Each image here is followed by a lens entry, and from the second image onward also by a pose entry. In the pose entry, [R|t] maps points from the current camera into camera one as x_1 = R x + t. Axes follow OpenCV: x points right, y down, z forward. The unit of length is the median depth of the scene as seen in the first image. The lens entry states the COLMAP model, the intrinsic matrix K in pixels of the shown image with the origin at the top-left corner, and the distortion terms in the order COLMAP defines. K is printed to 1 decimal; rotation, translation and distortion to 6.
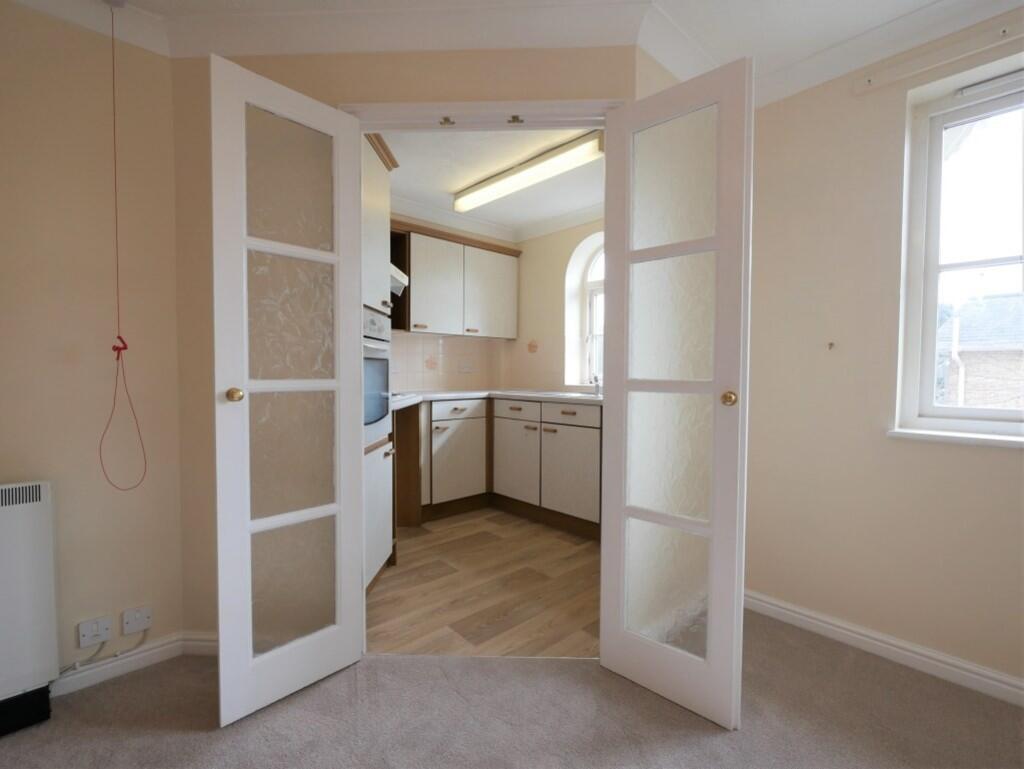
lens RADIAL K [[449.1, 0, 498.6], [0, 449.1, 385.8], [0, 0, 1]] dist [-0.000610, -0.000029]
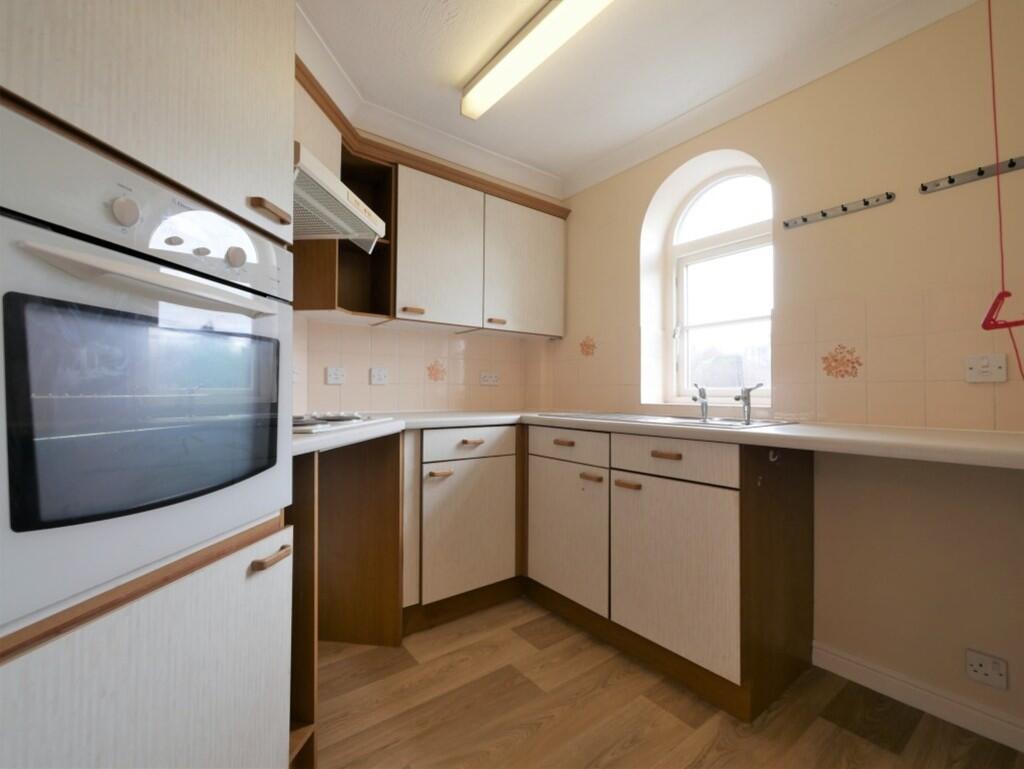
lens RADIAL K [[449.1, 0, 498.6], [0, 449.1, 385.8], [0, 0, 1]] dist [-0.000610, -0.000029]
pose [[0.995747, 0.000390, -0.092129, 0.006043], [-0.004681, 0.998913, -0.046368, 0.003391], [0.092011, 0.046602, 0.994667, 0.392022]]
